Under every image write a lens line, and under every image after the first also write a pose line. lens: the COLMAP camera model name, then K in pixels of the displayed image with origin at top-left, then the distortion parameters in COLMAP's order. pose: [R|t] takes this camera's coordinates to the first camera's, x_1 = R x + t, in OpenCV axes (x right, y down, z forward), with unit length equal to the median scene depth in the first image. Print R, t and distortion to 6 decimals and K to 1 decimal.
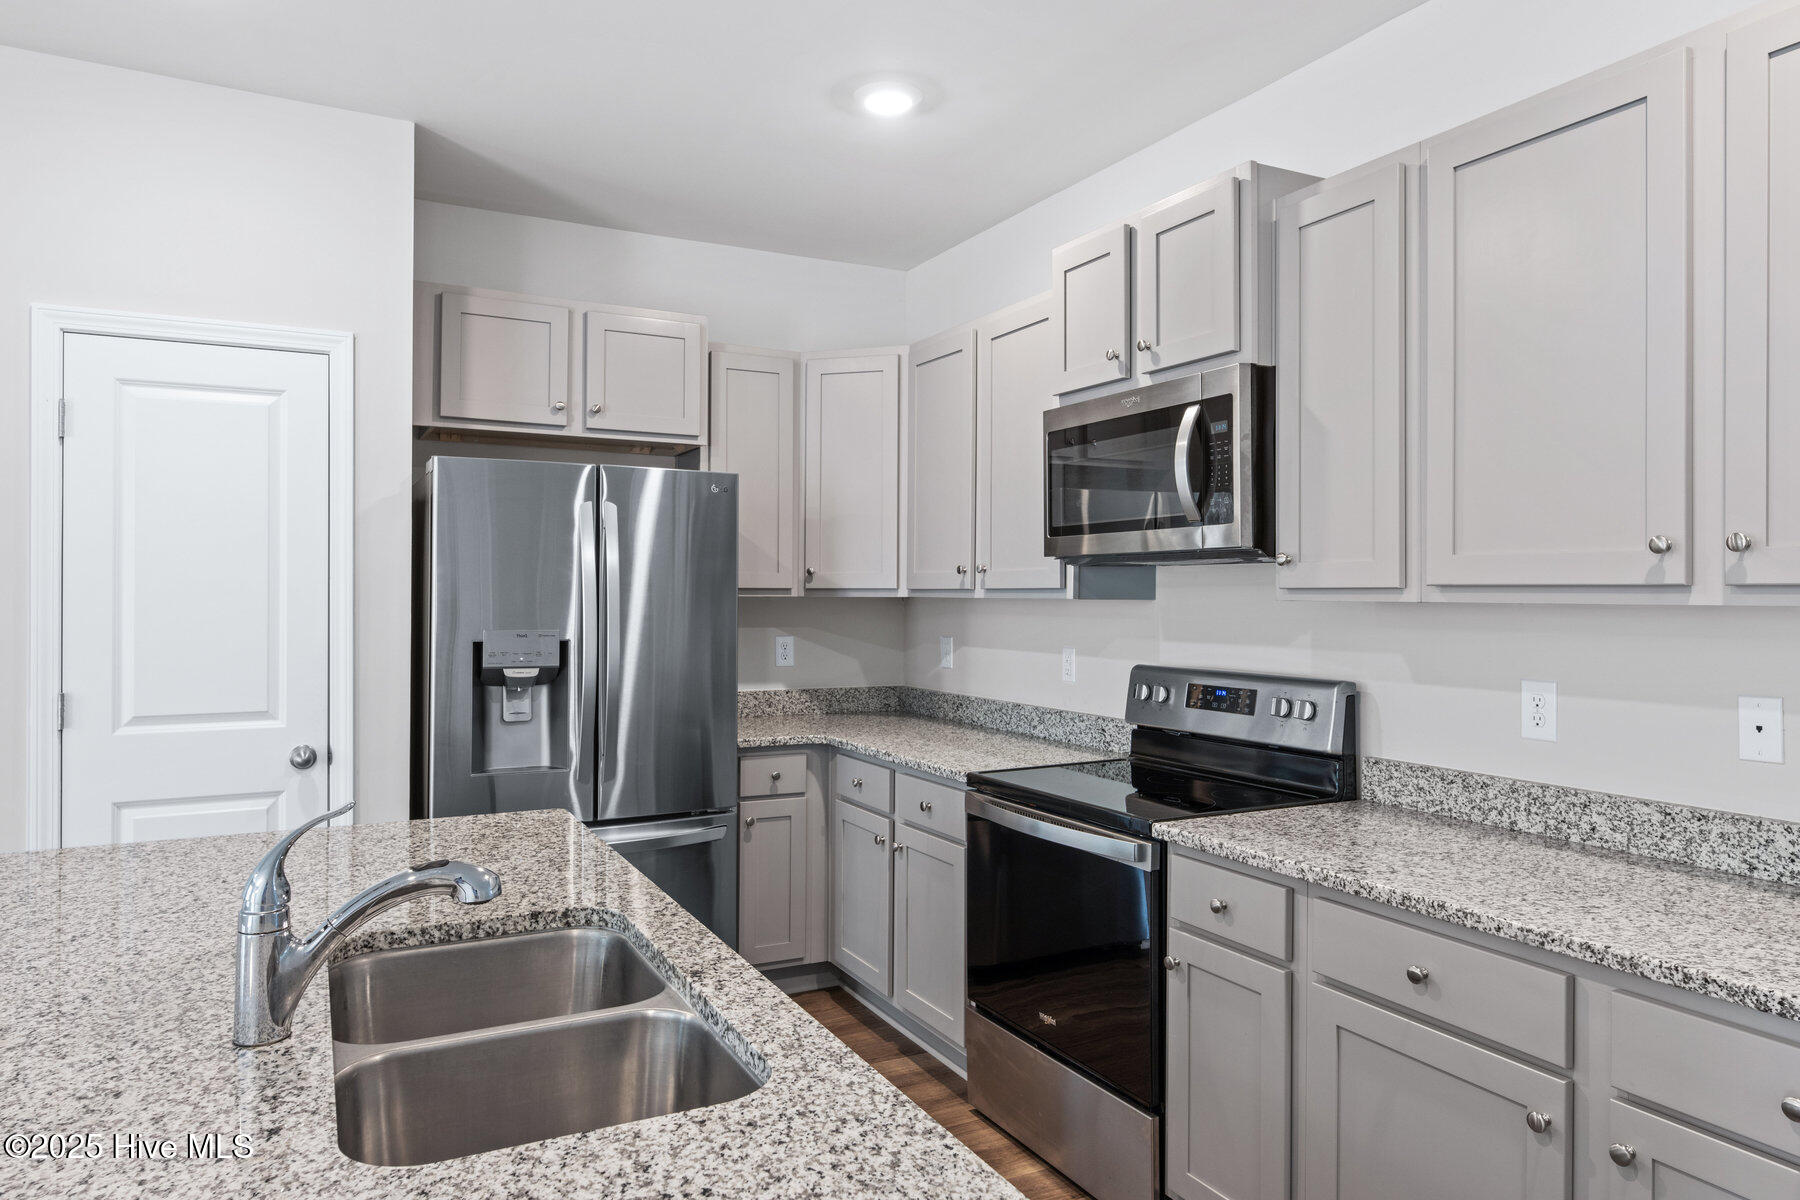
lens RADIAL K [[1167.2, 0, 902.0], [0, 1167.2, 580.9], [0, 0, 1]] dist [-0.002353, 0.003382]
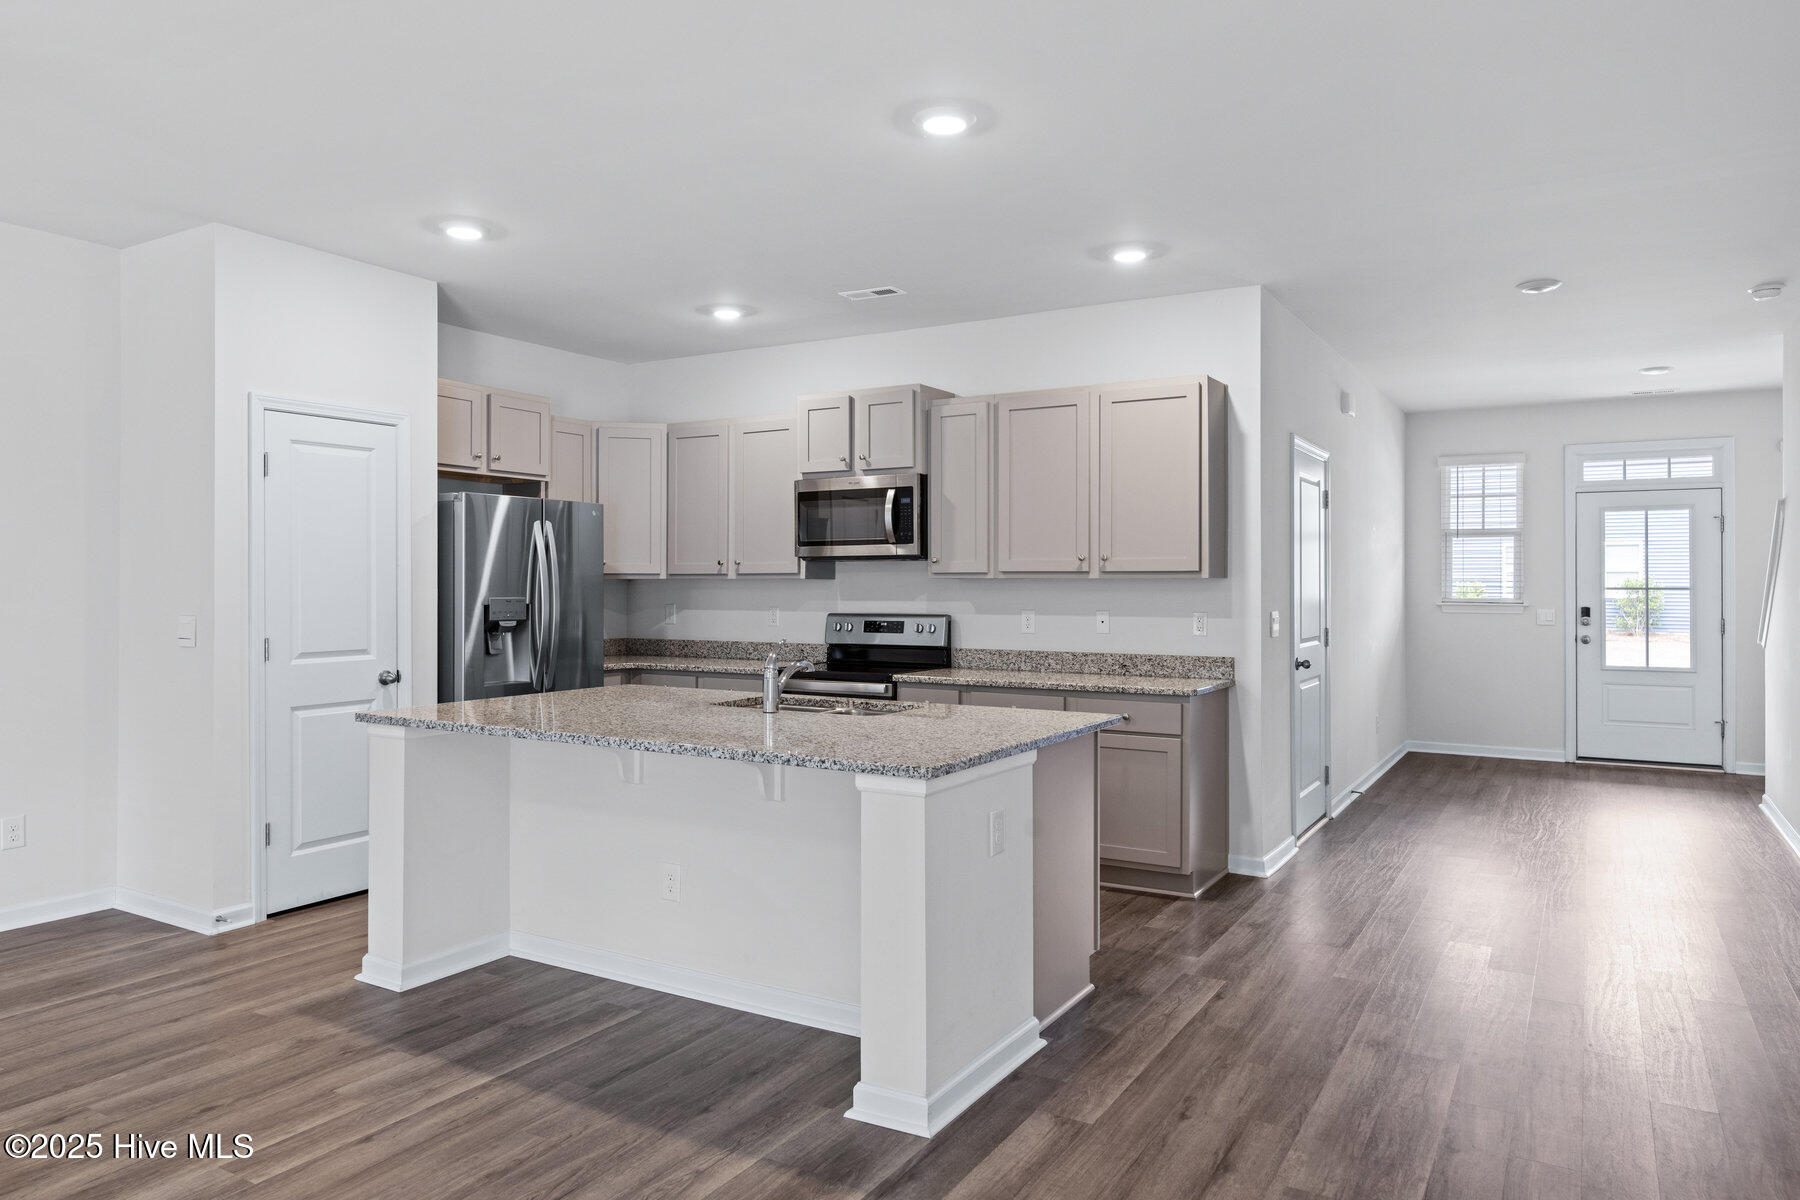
lens RADIAL K [[1196.2, 0, 898.1], [0, 1196.2, 599.3], [0, 0, 1]] dist [-0.005182, 0.000091]
pose [[0.846324, -0.009969, 0.532576, -0.916519], [-0.003216, 0.999711, 0.023822, 0.002016], [-0.532659, -0.021874, 0.846047, -0.887013]]
